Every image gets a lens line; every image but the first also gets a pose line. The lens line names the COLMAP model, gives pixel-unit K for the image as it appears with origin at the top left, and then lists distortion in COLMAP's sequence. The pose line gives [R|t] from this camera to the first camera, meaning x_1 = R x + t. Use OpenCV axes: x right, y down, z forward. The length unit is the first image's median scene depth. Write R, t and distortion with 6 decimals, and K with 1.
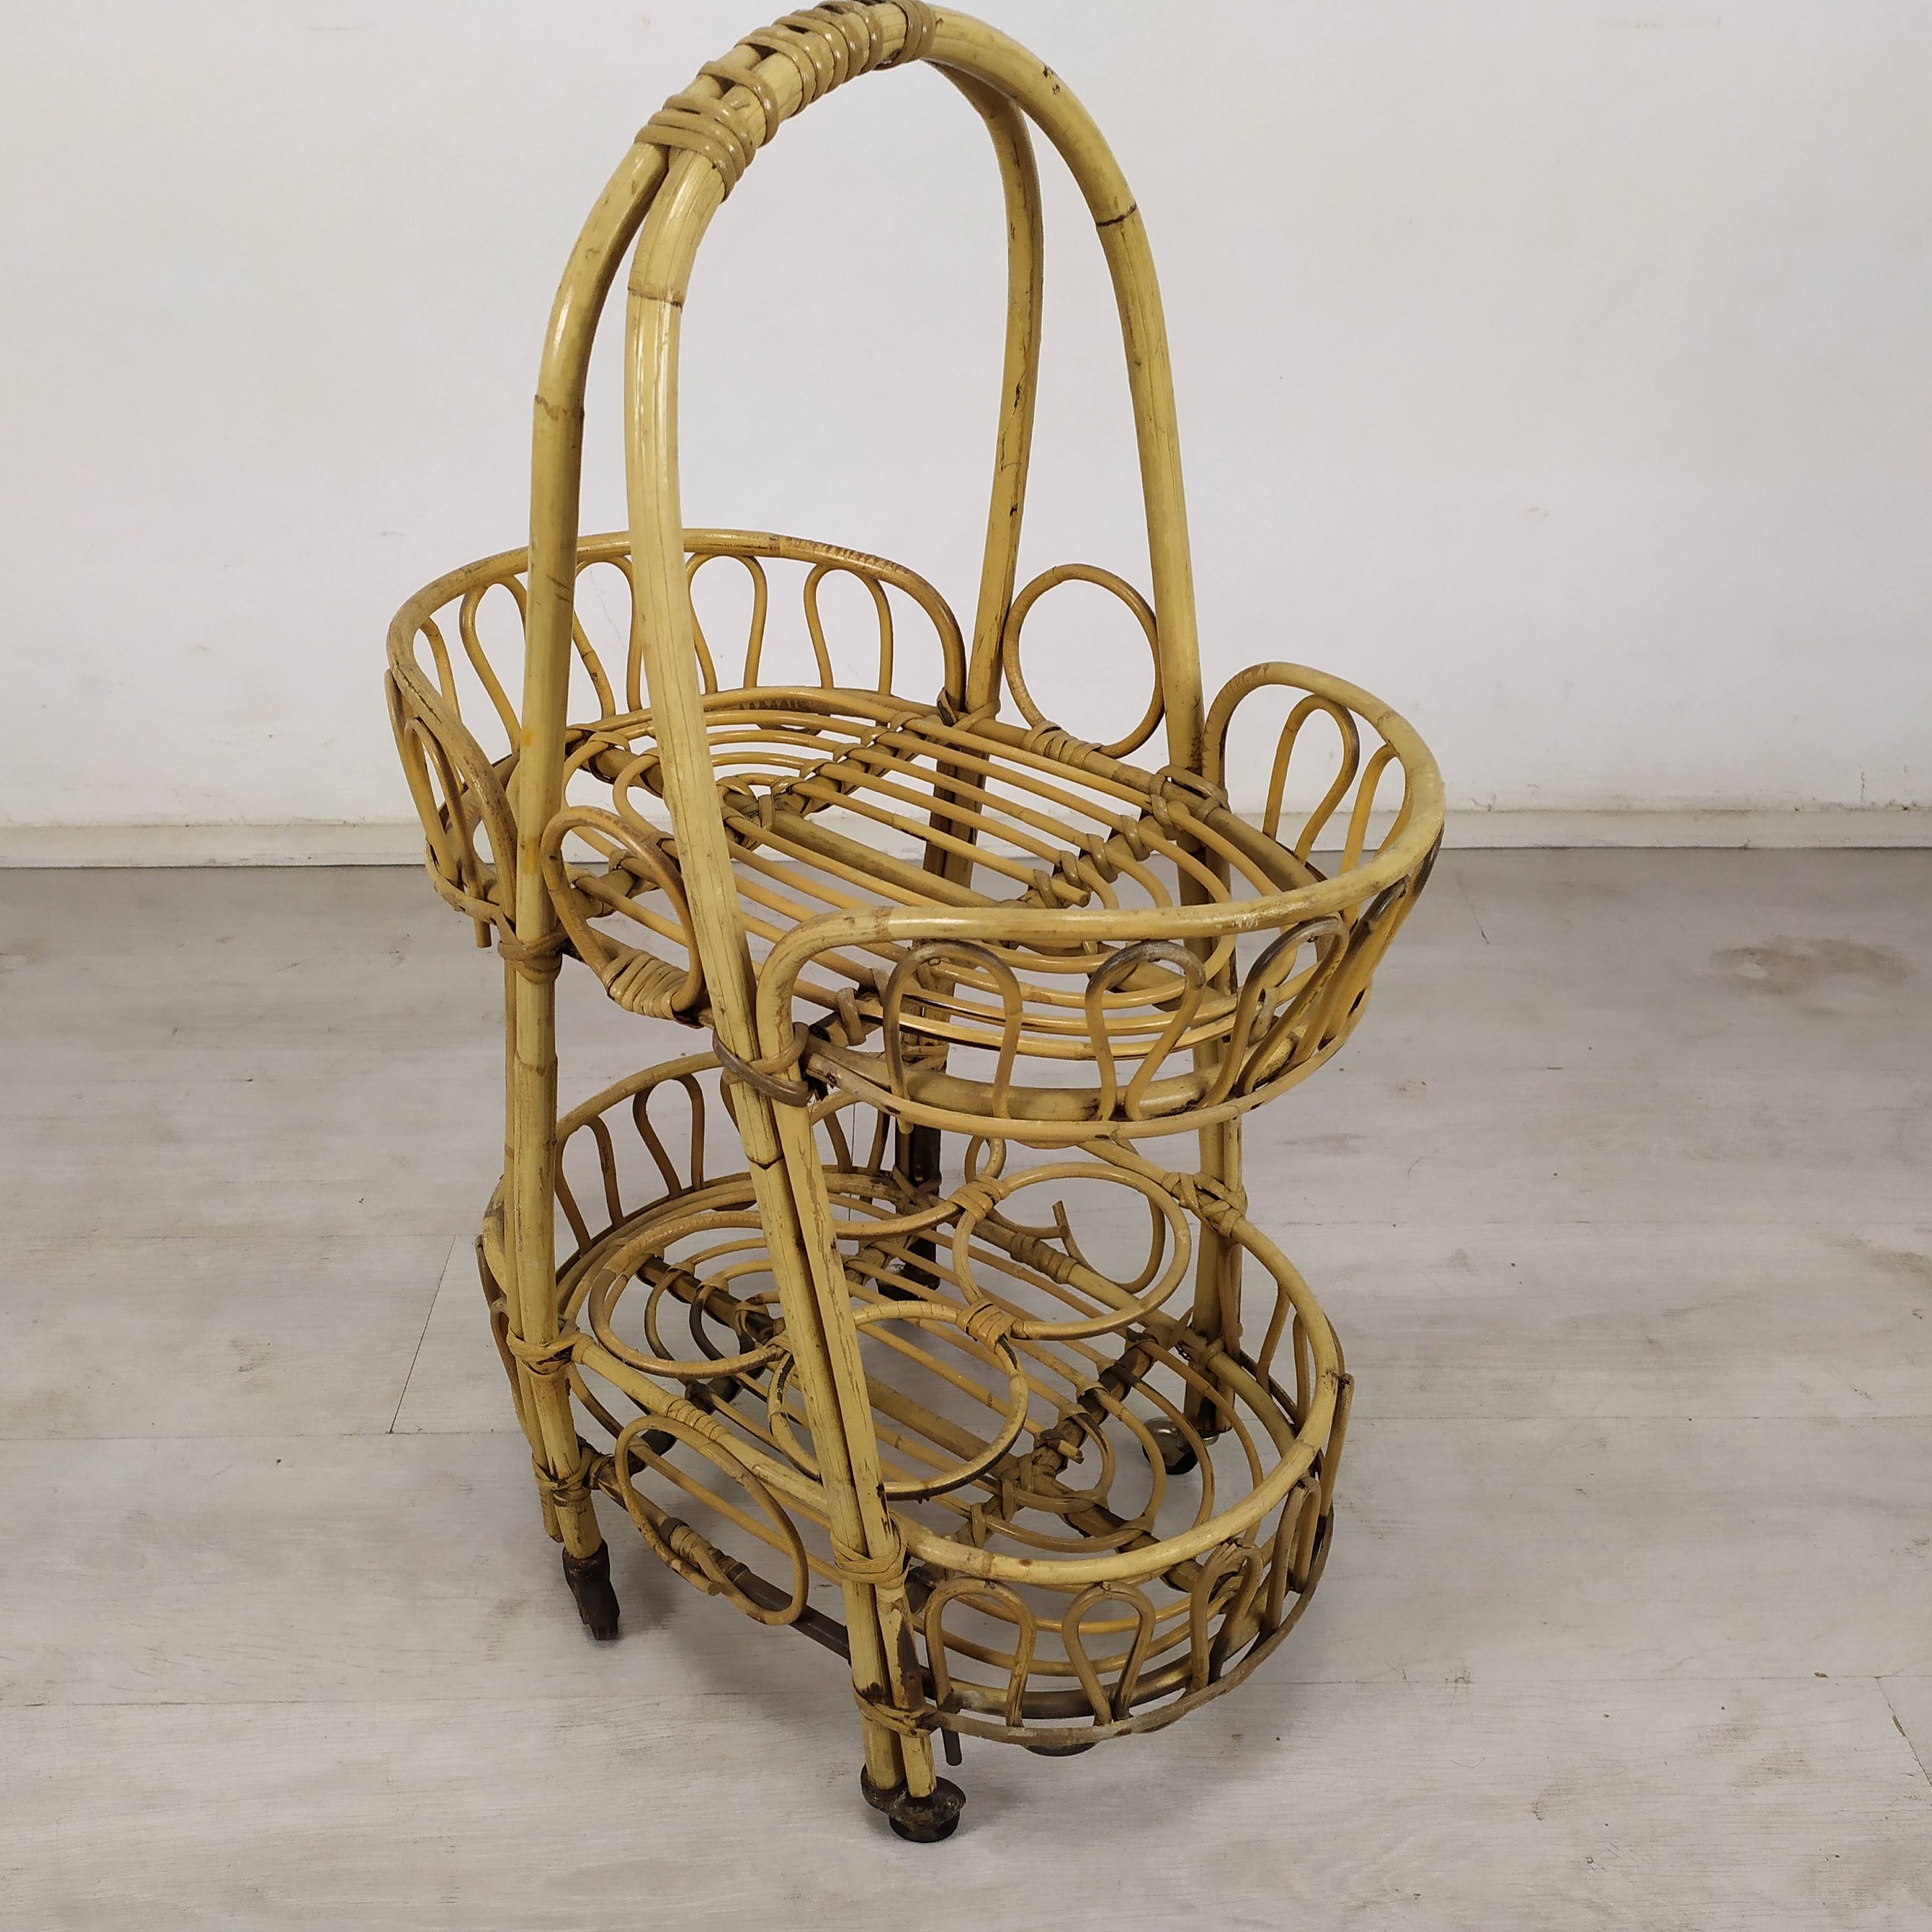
lens RADIAL K [[2065.9, 0, 993.4], [0, 2065.9, 971.6], [0, 0, 1]] dist [0.079467, -0.128652]
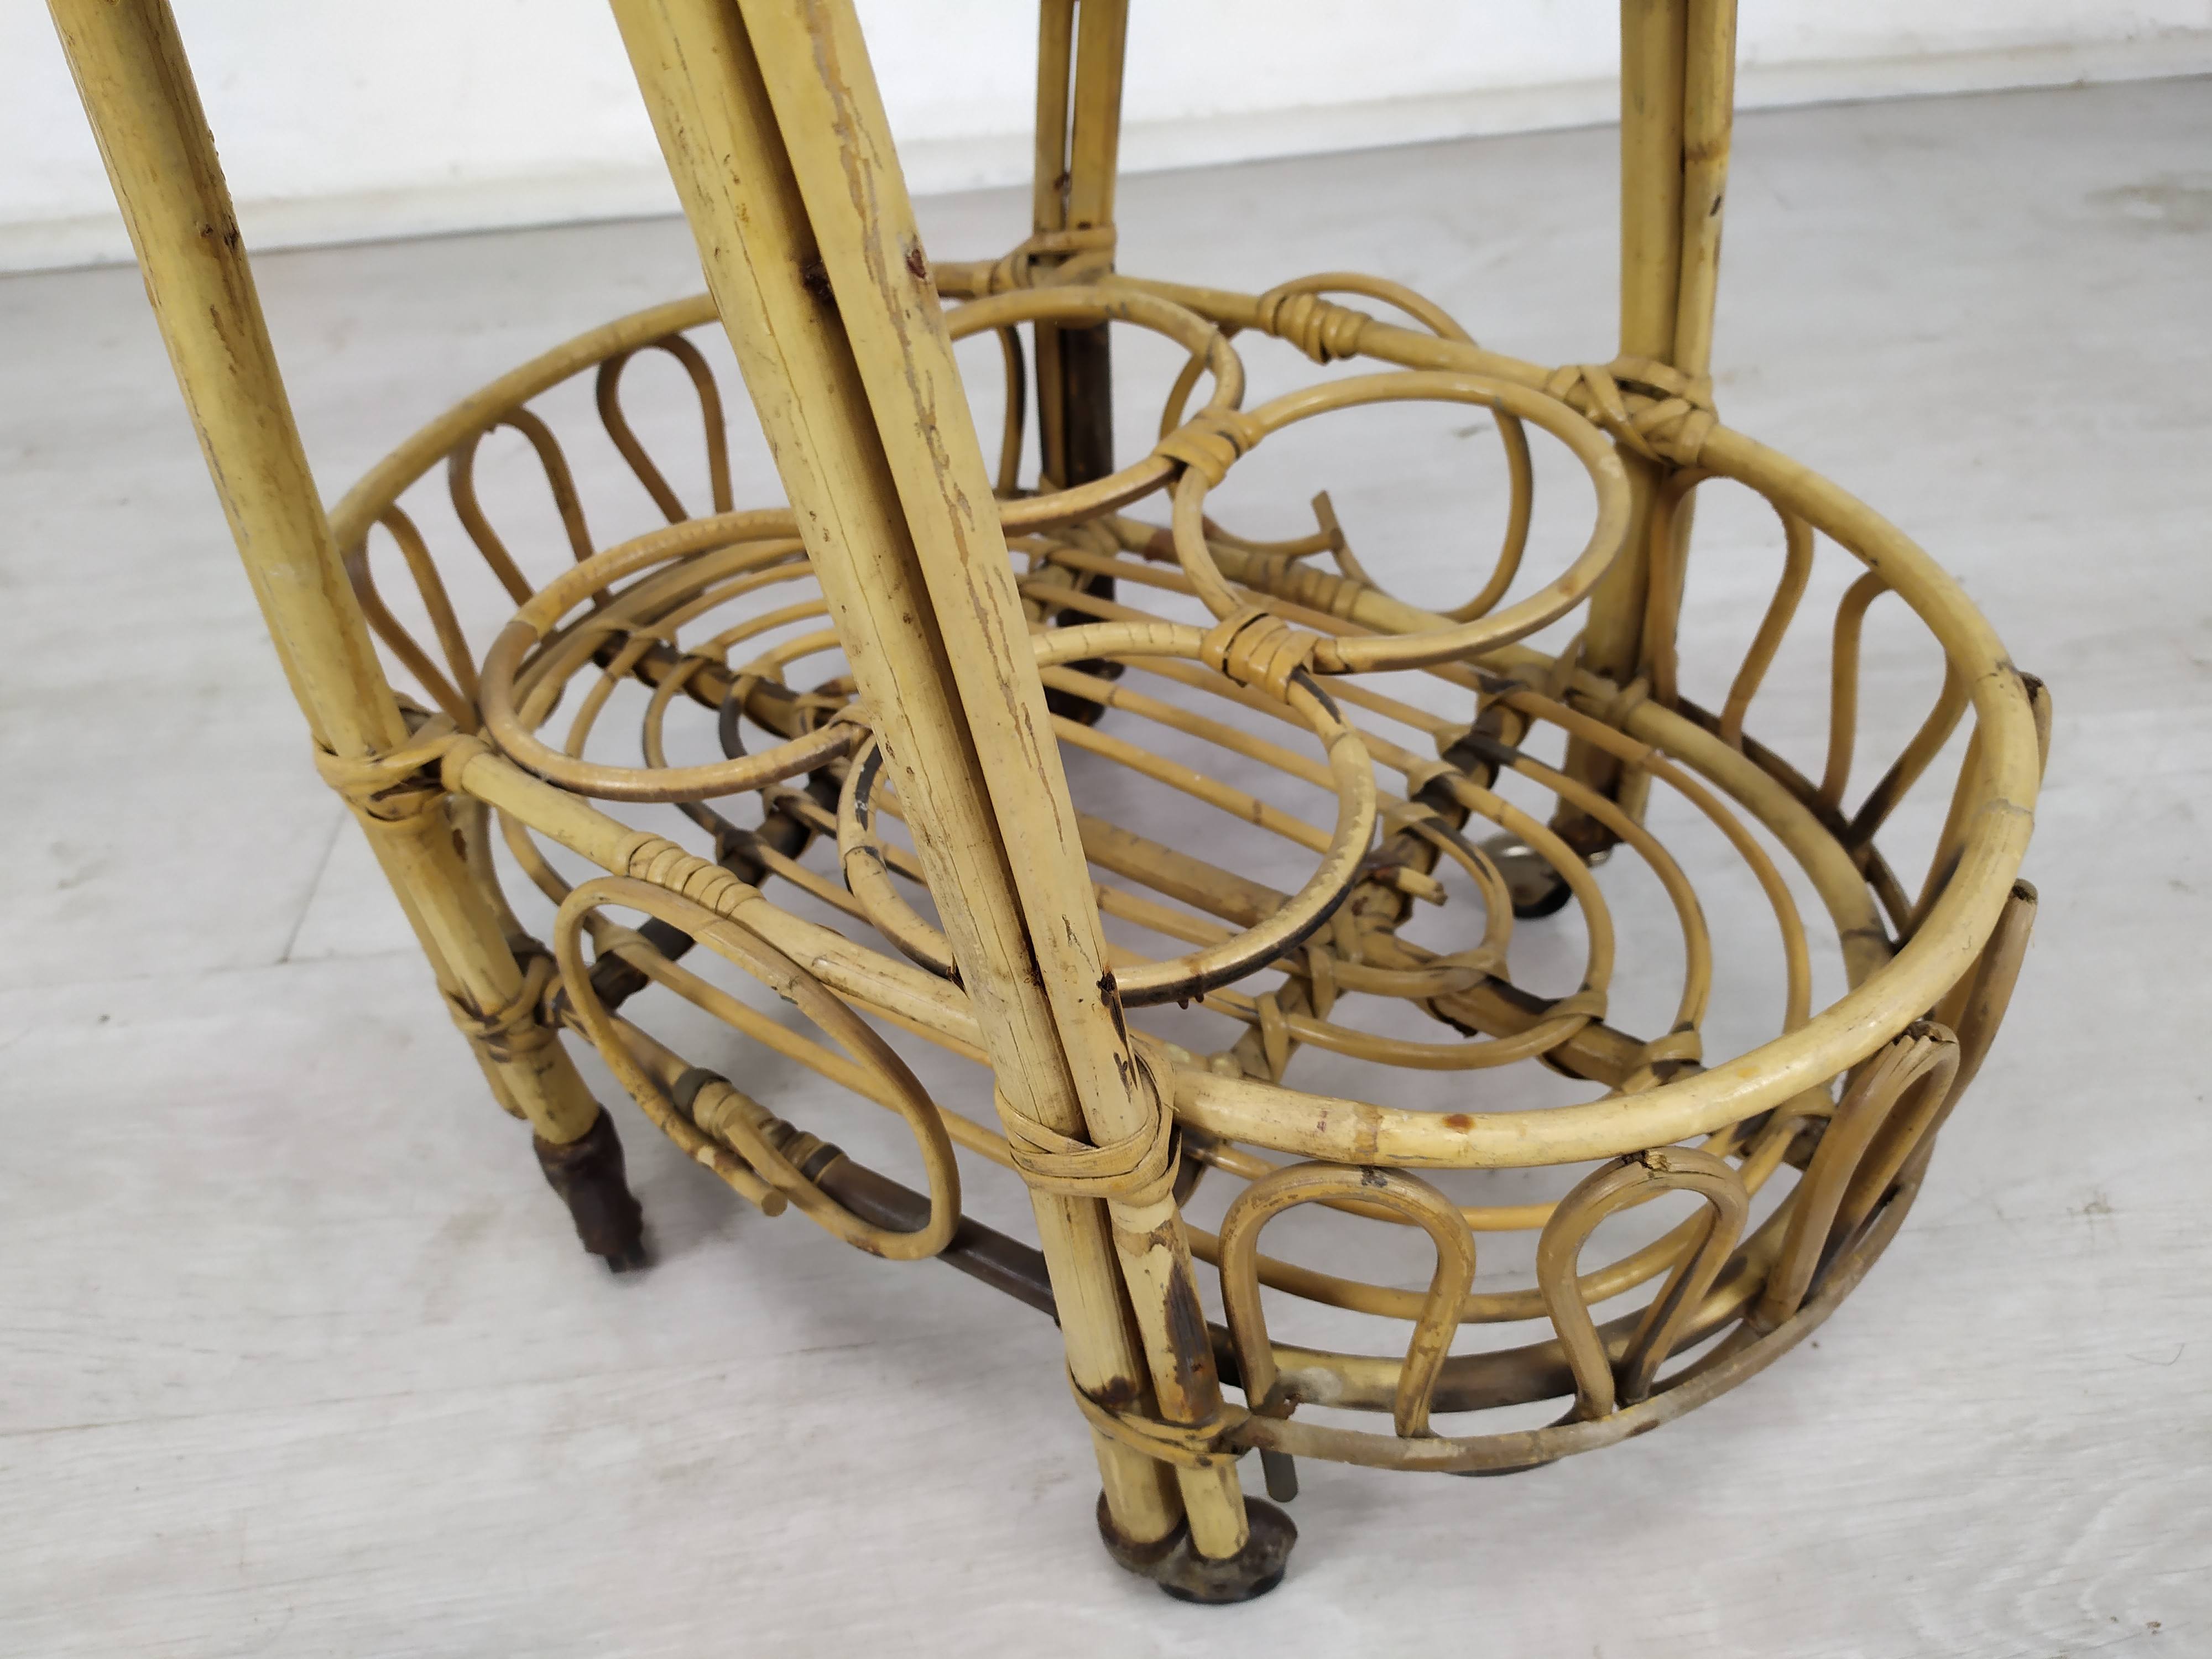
lens RADIAL K [[1628.6, 0, 1124.8], [0, 1628.6, 829.2], [0, 0, 1]] dist [0.000899, -0.000952]
pose [[0.996173, -0.086334, 0.013650, -0.045144], [0.083108, 0.983937, 0.157988, 0.145528], [-0.027071, -0.156248, 0.987347, 0.594173]]
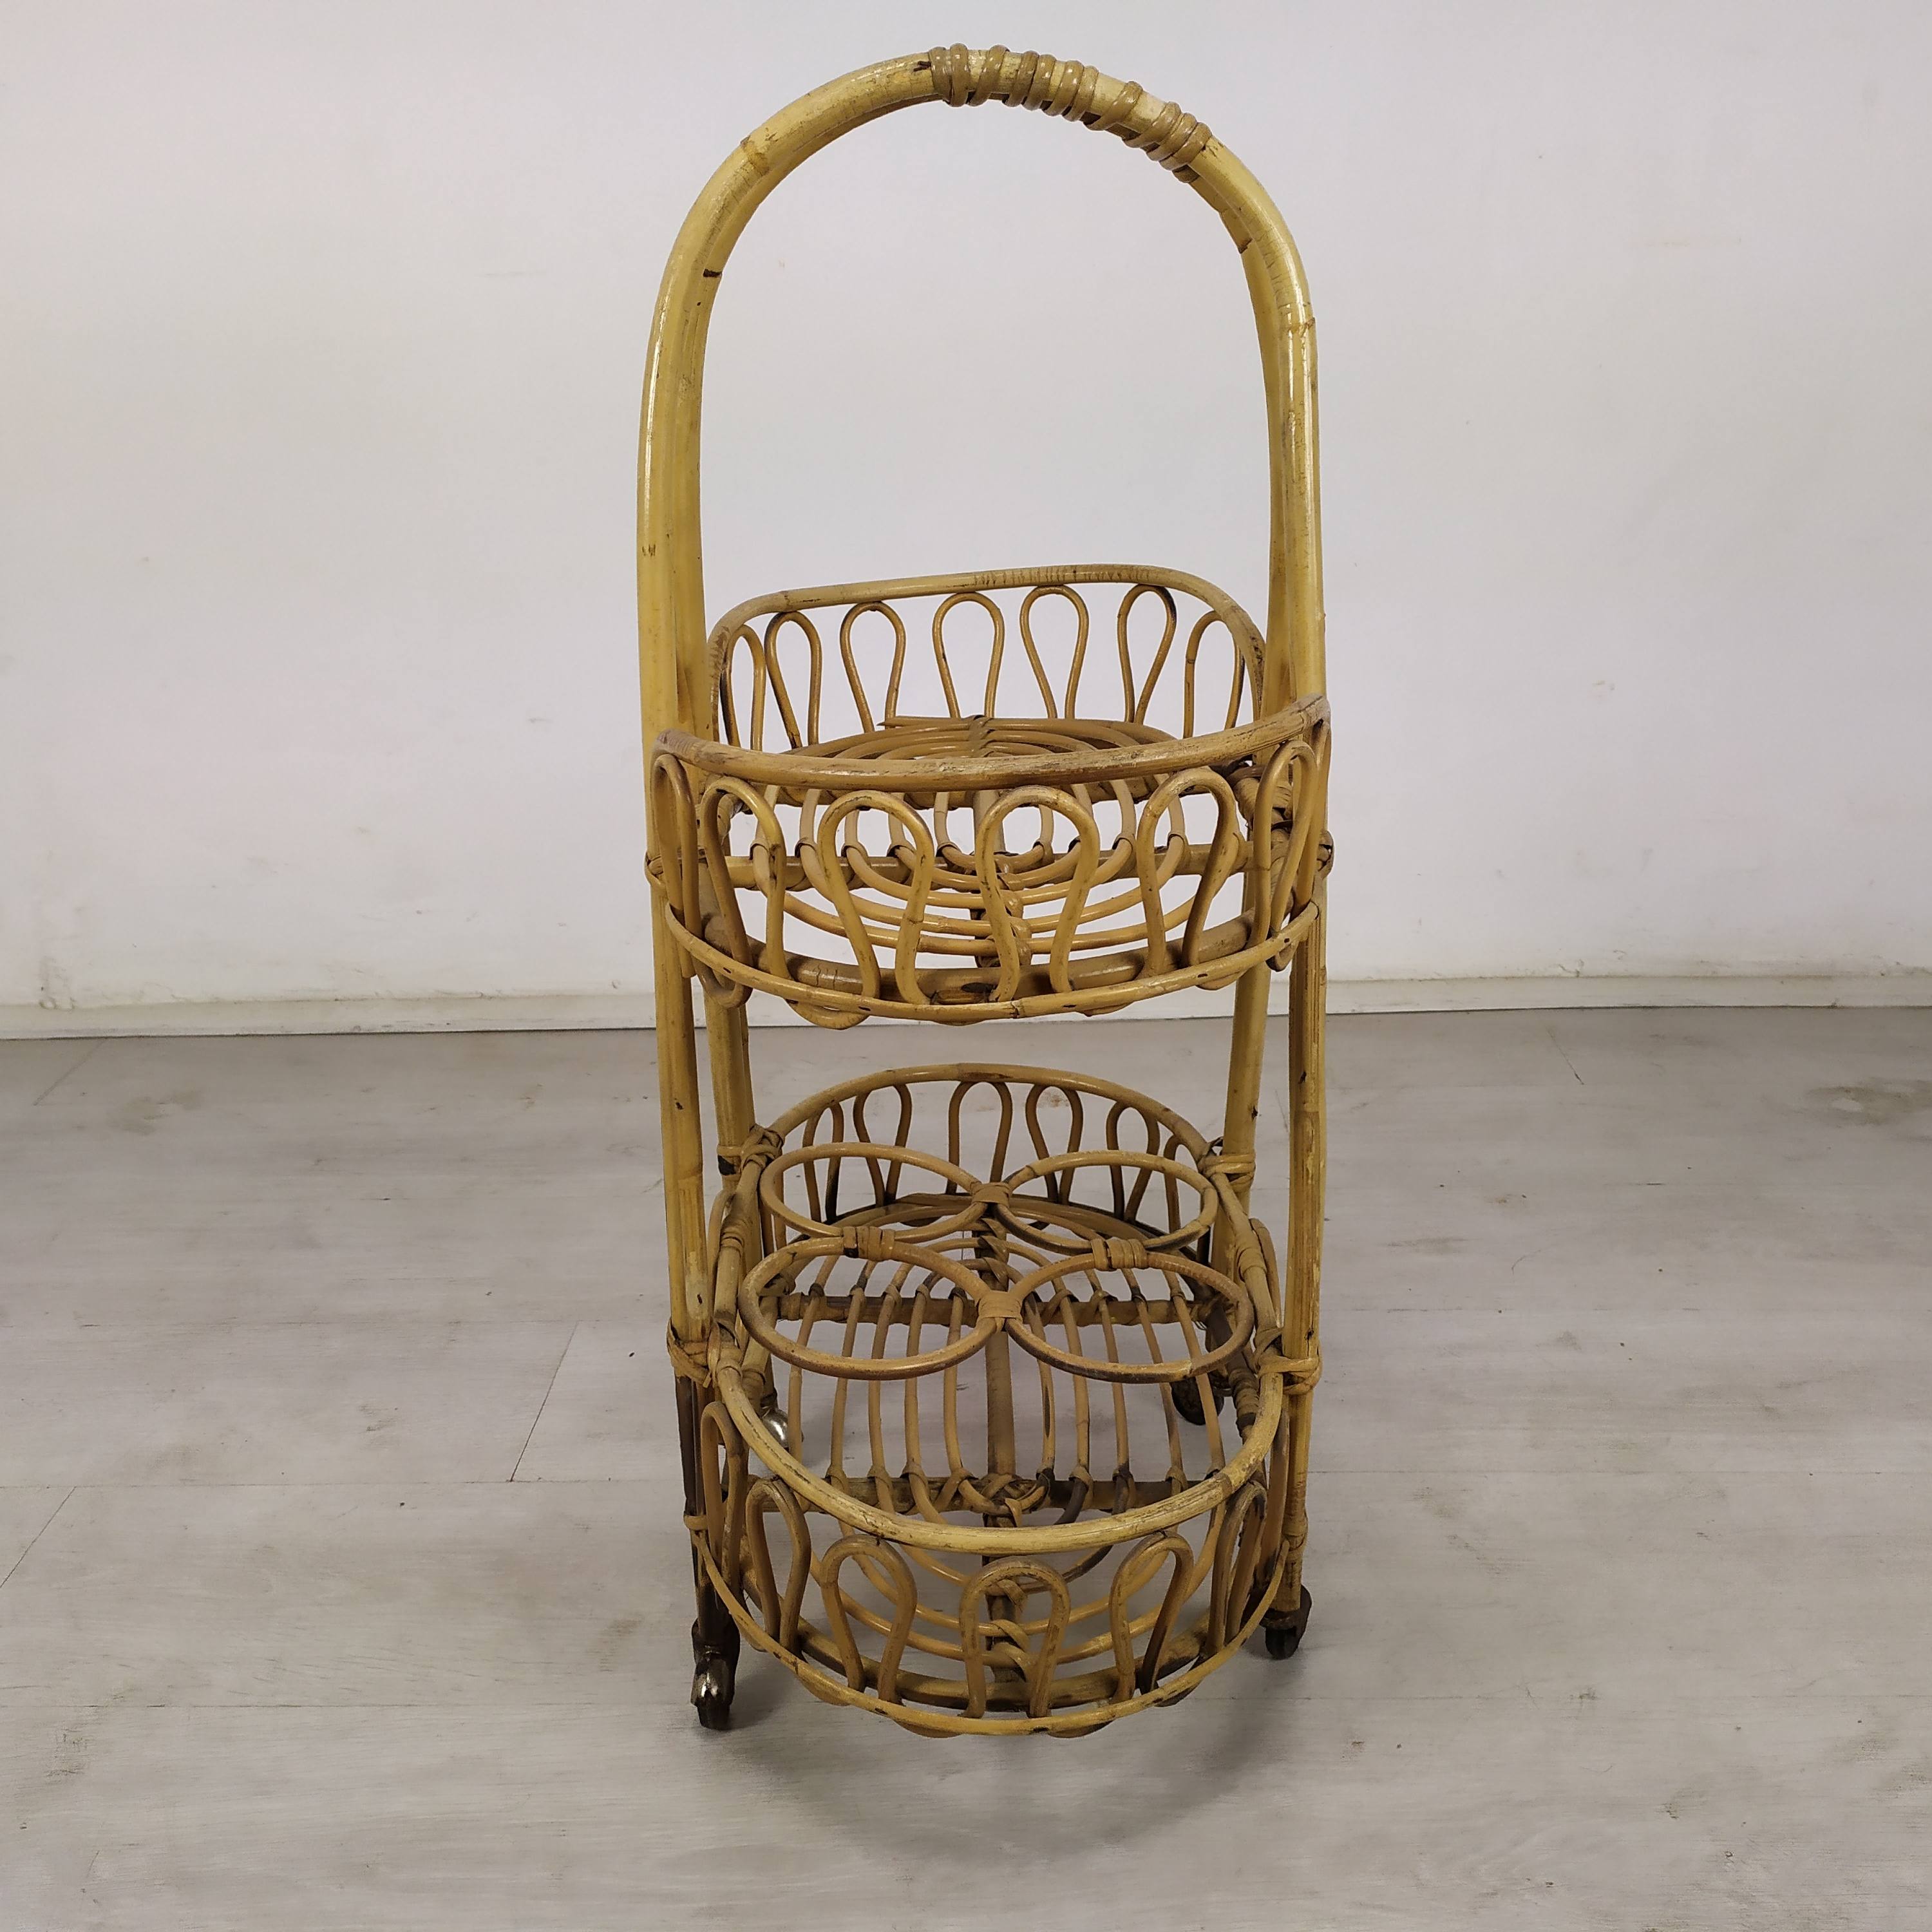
lens RADIAL K [[2065.9, 0, 993.4], [0, 2065.9, 971.6], [0, 0, 1]] dist [0.079467, -0.128652]
pose [[0.998885, -0.008922, -0.046351, -0.005202], [-0.000518, 0.979843, -0.199769, 0.209963], [0.047199, 0.199570, 0.978746, -0.039932]]
